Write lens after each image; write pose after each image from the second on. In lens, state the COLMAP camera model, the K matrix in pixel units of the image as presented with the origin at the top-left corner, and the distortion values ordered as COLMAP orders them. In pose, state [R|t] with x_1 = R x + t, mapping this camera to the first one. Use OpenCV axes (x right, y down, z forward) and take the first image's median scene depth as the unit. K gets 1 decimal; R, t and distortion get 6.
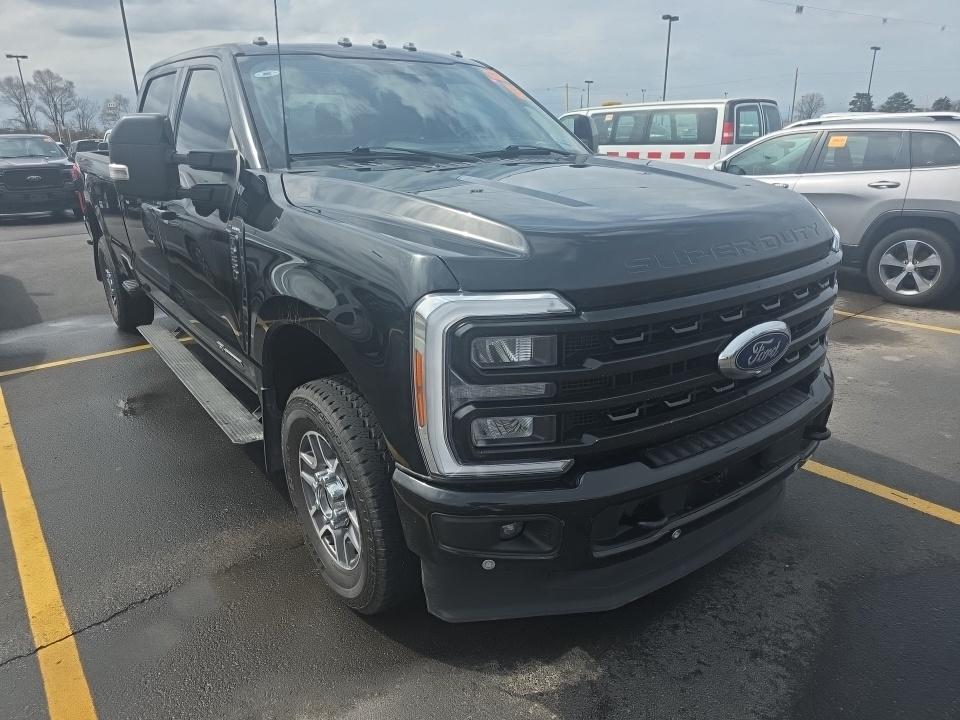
lens RADIAL K [[653.3, 0, 476.9], [0, 653.3, 356.2], [0, 0, 1]] dist [0.046455, -0.034749]
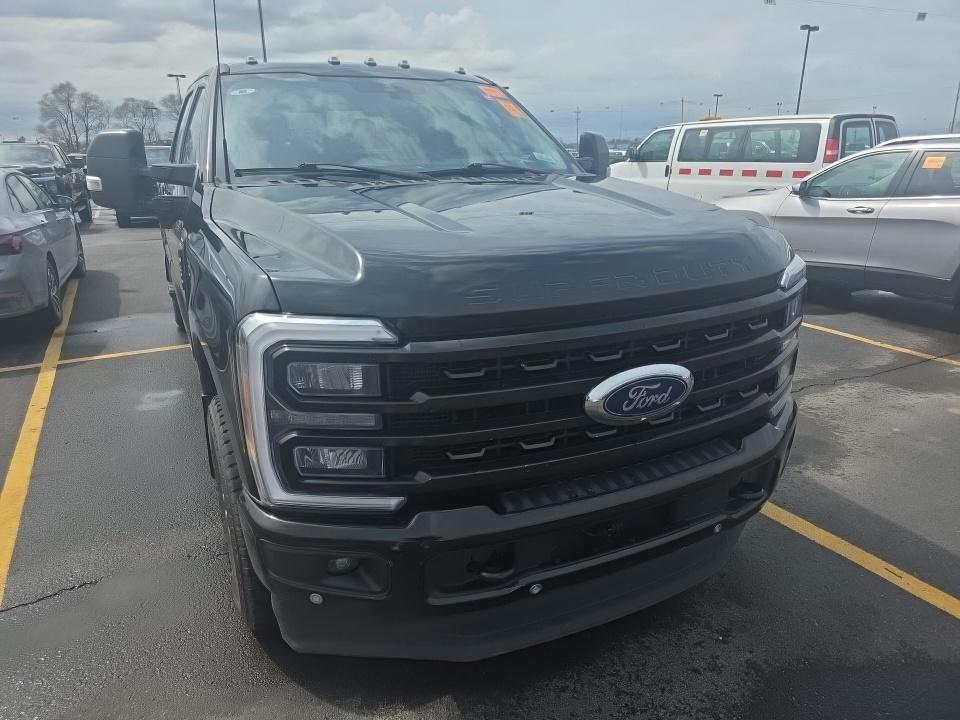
lens RADIAL K [[653.3, 0, 481.7], [0, 653.3, 354.9], [0, 0, 1]] dist [0.046455, -0.034749]
pose [[0.983086, 0.063852, -0.171651, 0.336158], [-0.067401, 0.997614, -0.014923, -0.033210], [0.170288, 0.026240, 0.985045, 0.070295]]
